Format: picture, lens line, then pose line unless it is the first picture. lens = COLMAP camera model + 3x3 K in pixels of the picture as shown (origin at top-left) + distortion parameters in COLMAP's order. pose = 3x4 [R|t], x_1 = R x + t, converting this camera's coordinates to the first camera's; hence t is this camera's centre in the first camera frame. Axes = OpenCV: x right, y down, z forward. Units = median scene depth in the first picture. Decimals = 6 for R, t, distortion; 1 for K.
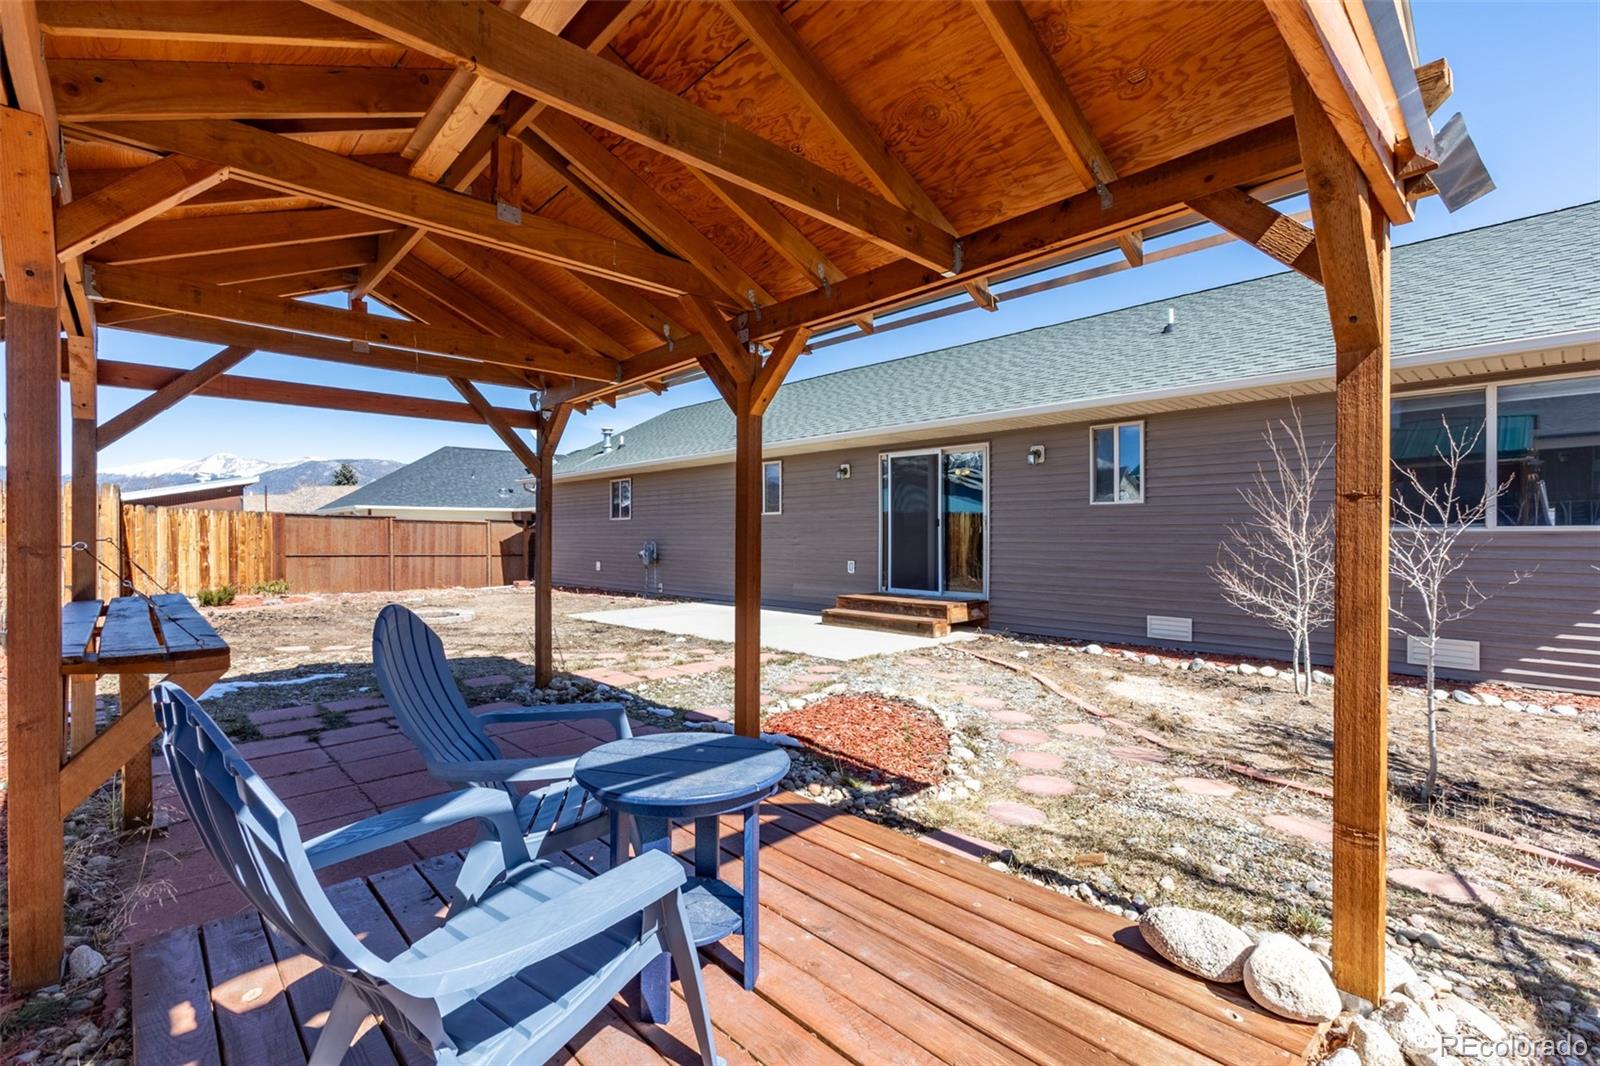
lens RADIAL K [[713.5, 0, 802.8], [0, 713.5, 536.4], [0, 0, 1]] dist [0.010813, -0.000424]
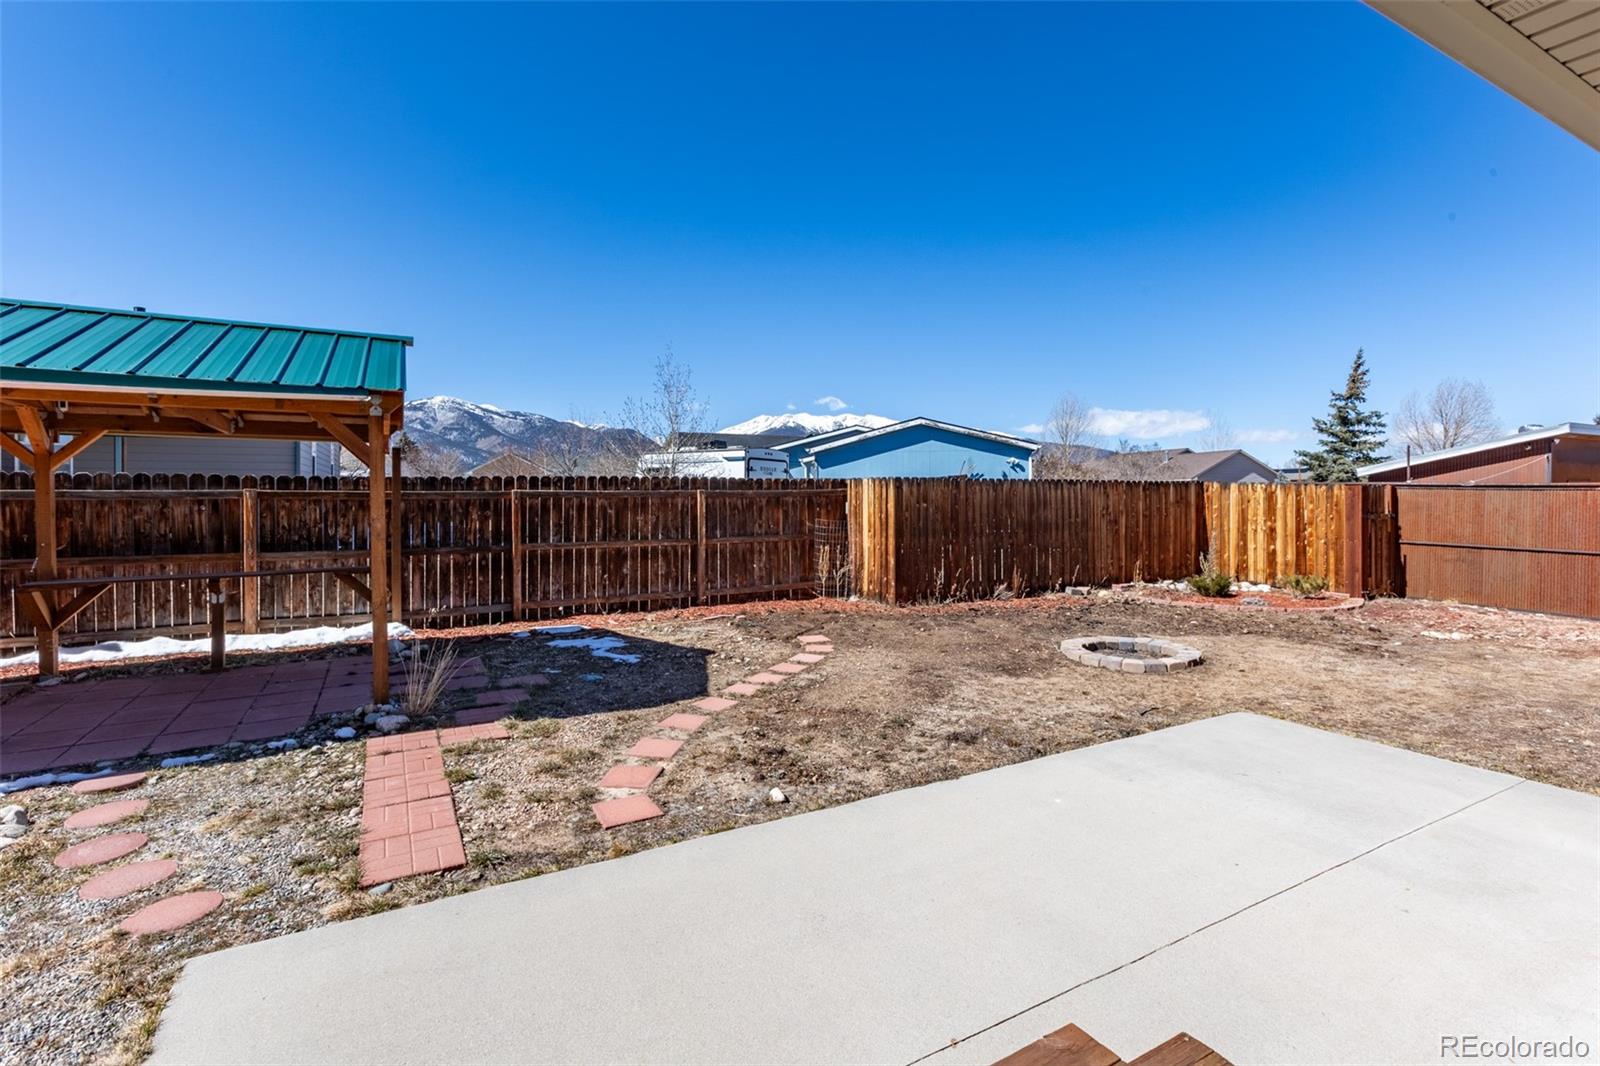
lens RADIAL K [[716.6, 0, 792.8], [0, 716.6, 495.6], [0, 0, 1]] dist [-0.002974, 0.000132]
pose [[-0.264765, -0.001024, -0.964312, 0.152947], [0.002792, 0.999994, -0.001829, -0.023646], [0.964309, -0.003177, -0.264761, 0.663271]]
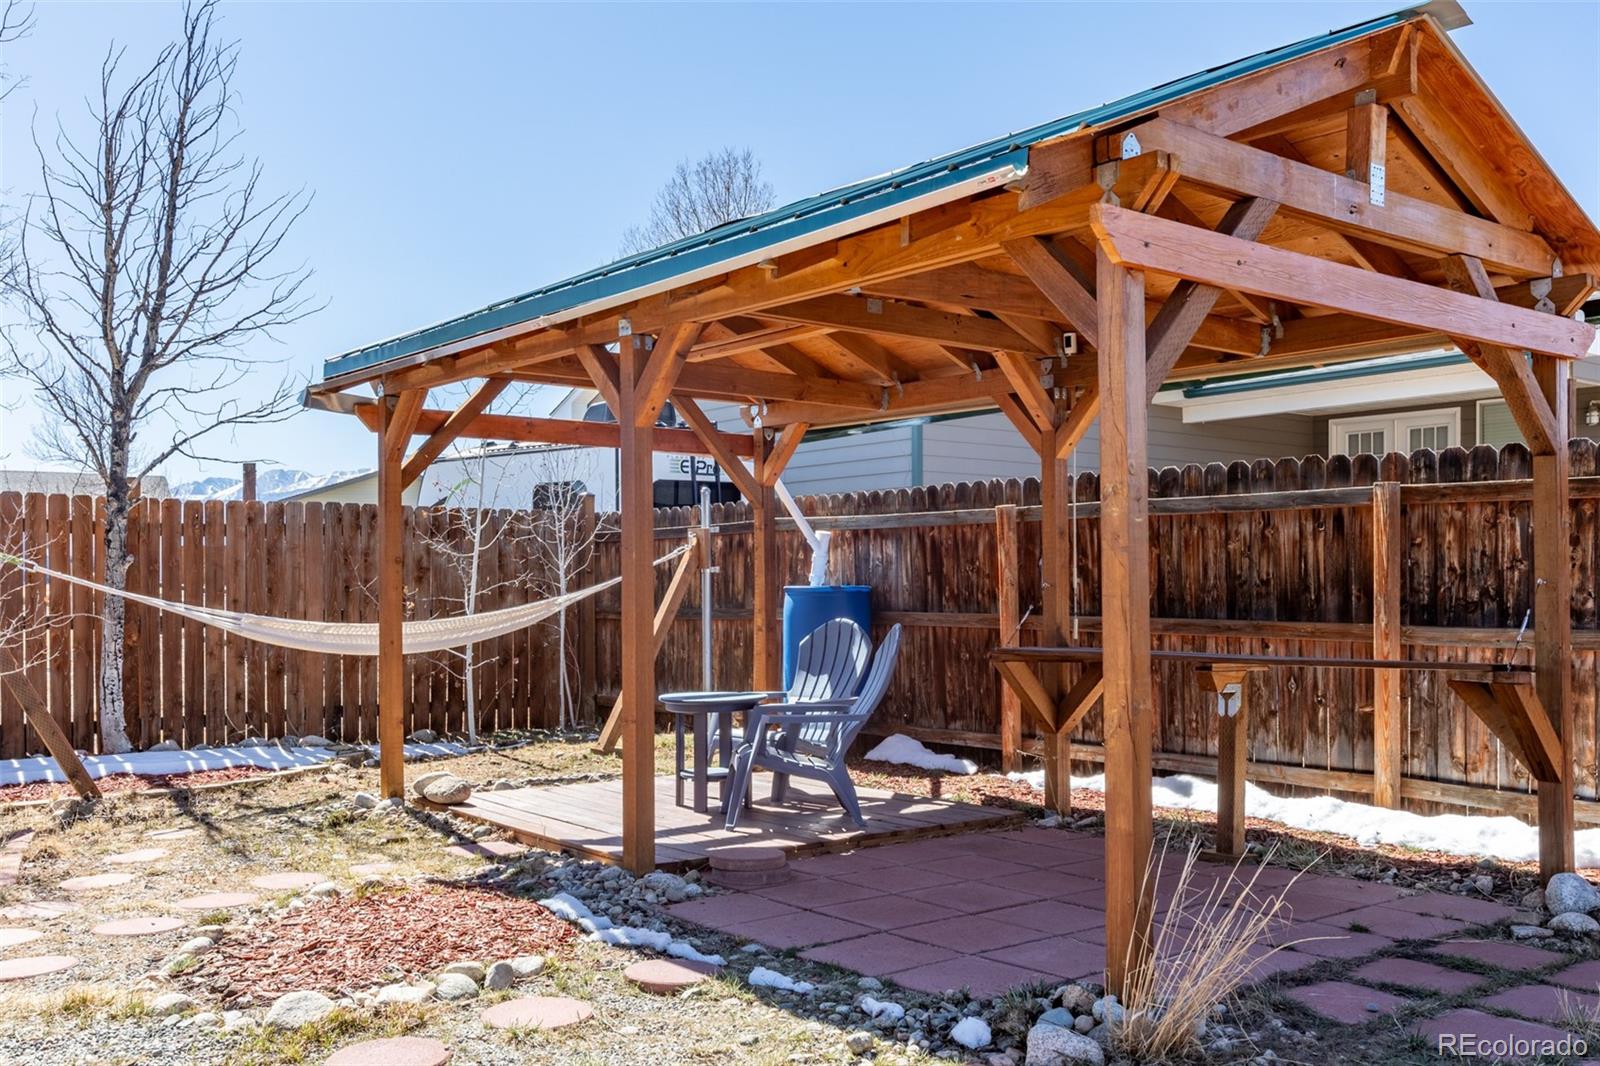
lens RADIAL K [[1504.0, 0, 800.0], [0, 1504.0, 533.0], [0, 0, 1]] dist [-0.066399, -0.003341]
pose [[-0.992671, 0.003297, 0.120800, -0.111089], [-0.001038, 0.999358, -0.035804, 0.003524], [-0.120841, -0.035667, -0.992031, 0.650371]]
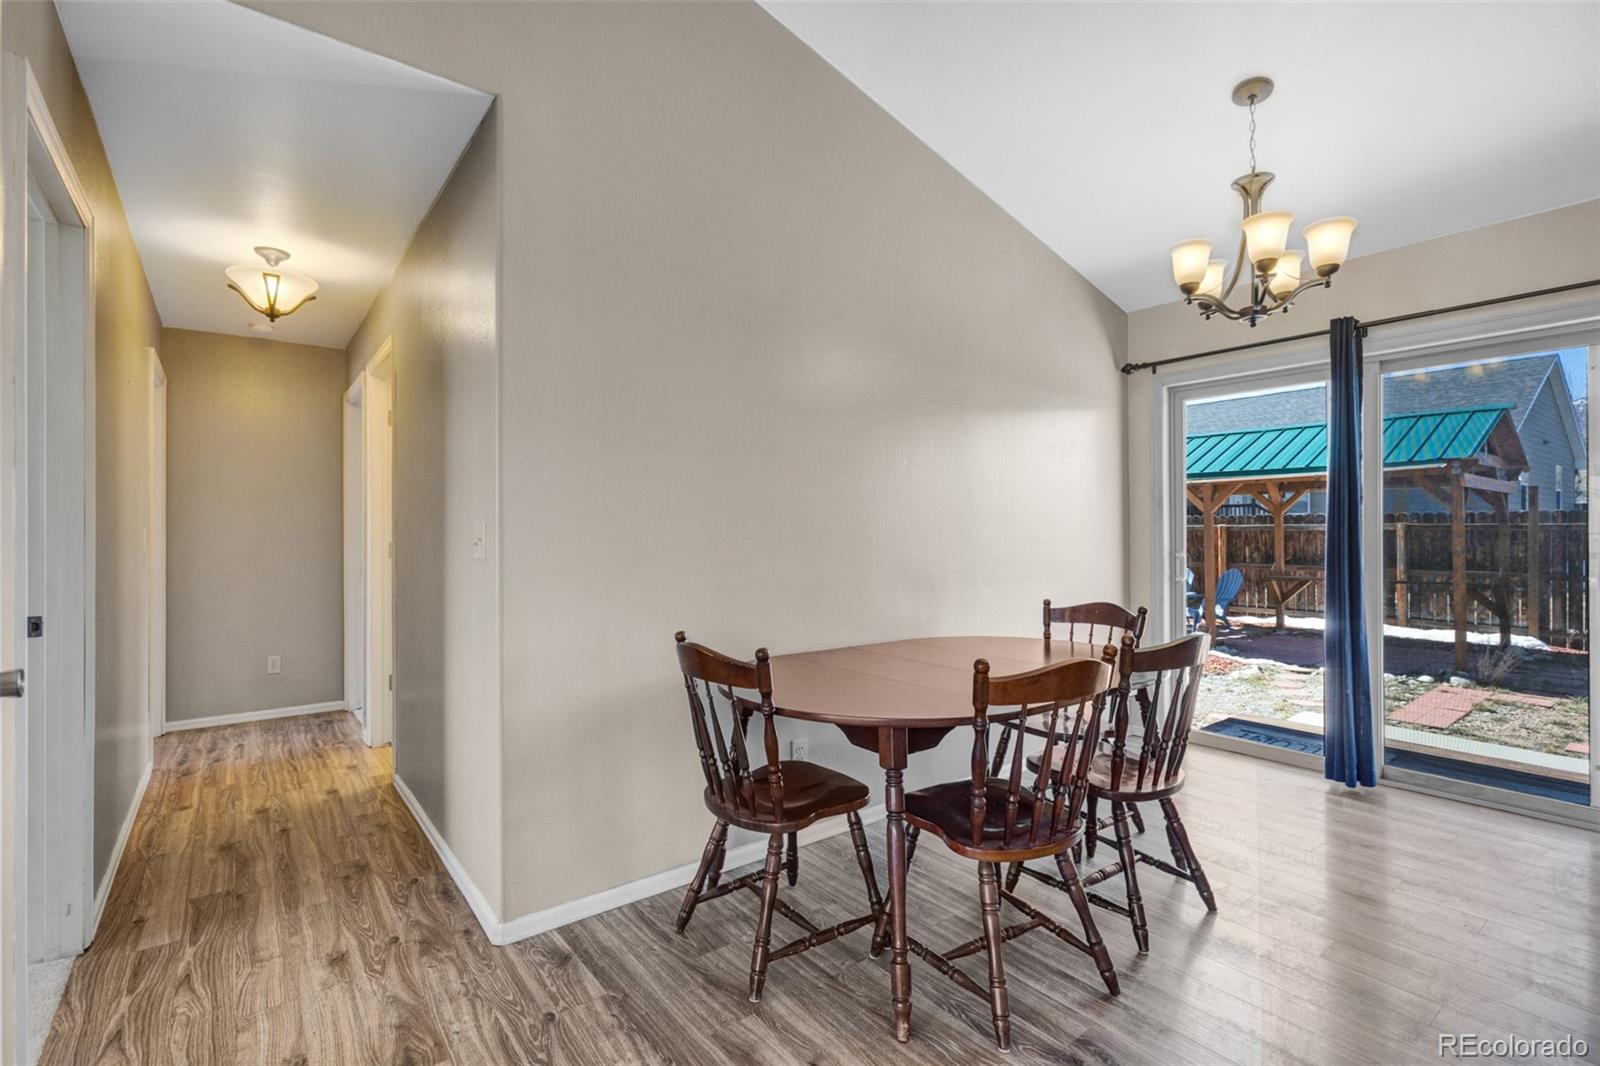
lens RADIAL K [[740.3, 0, 808.1], [0, 740.3, 528.3], [0, 0, 1]] dist [0.000467, 0.000959]
pose [[-0.995213, 0.007536, 0.097443, 0.276648], [0.007297, 0.999969, -0.002810, -0.027153], [-0.097461, -0.002086, -0.995237, 0.942843]]
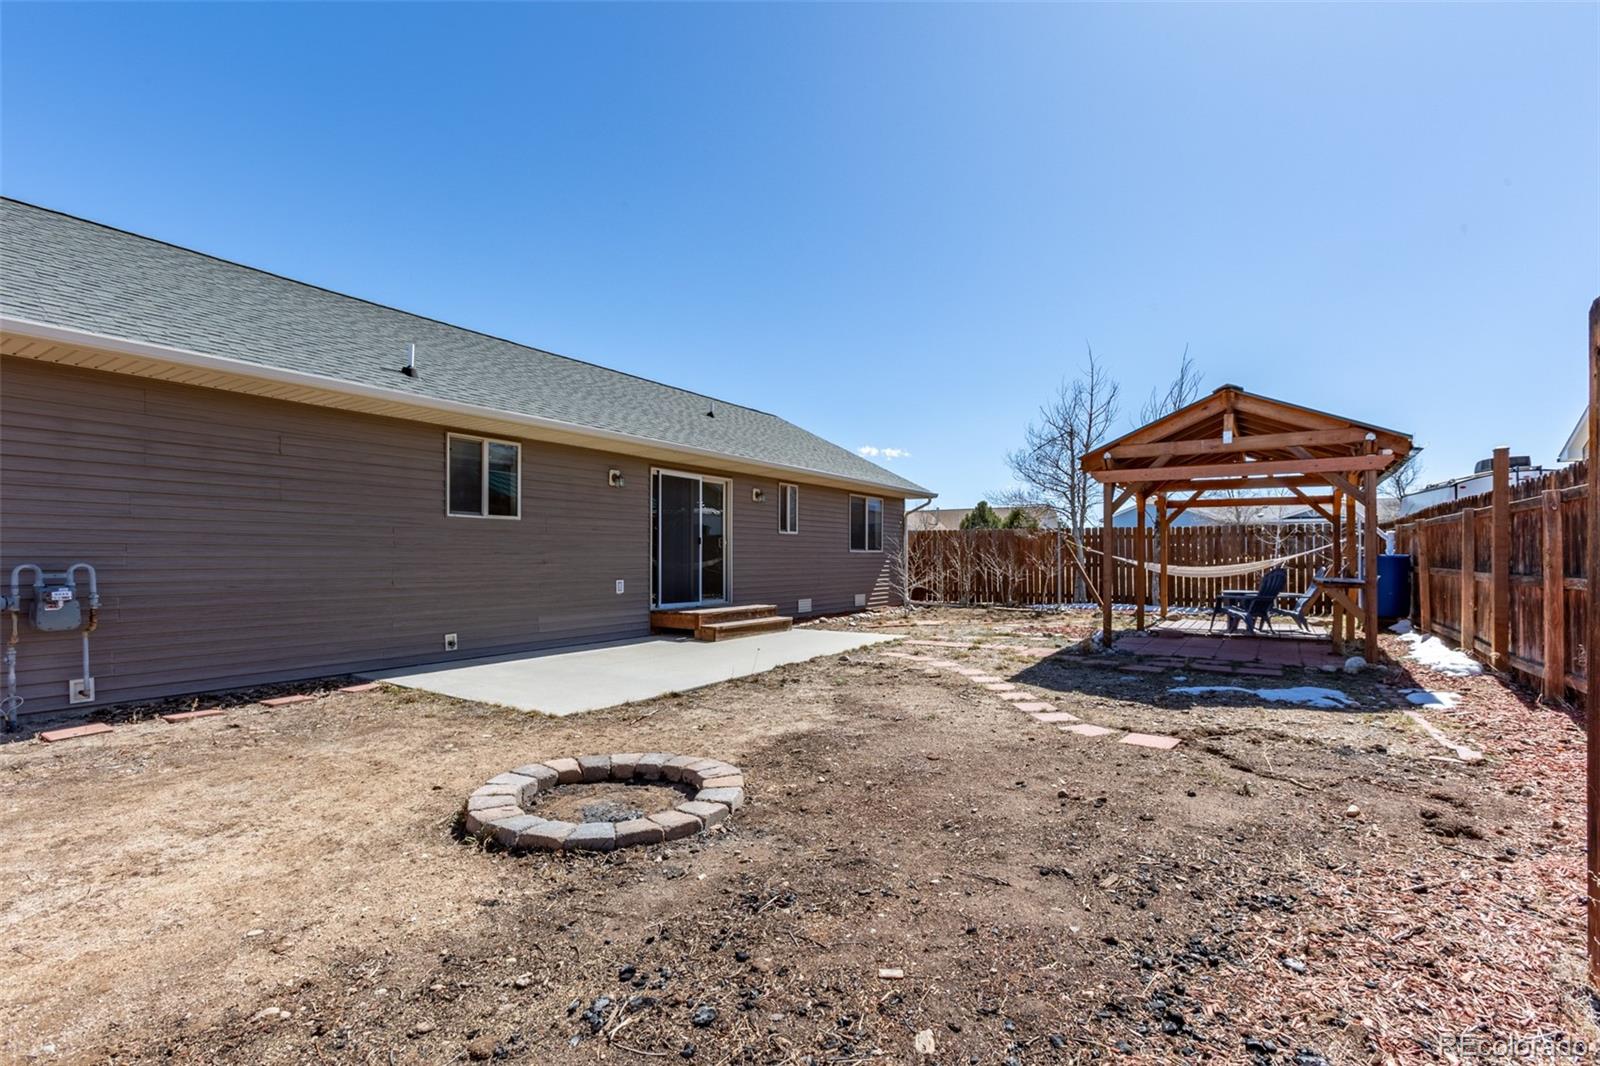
lens RADIAL K [[740.3, 0, 808.1], [0, 740.3, 528.3], [0, 0, 1]] dist [0.000467, 0.000959]
pose [[-0.232833, 0.037699, 0.971786, -0.669849], [0.000856, 0.999256, -0.038560, 0.004467], [-0.972516, -0.008146, -0.232692, 0.749681]]
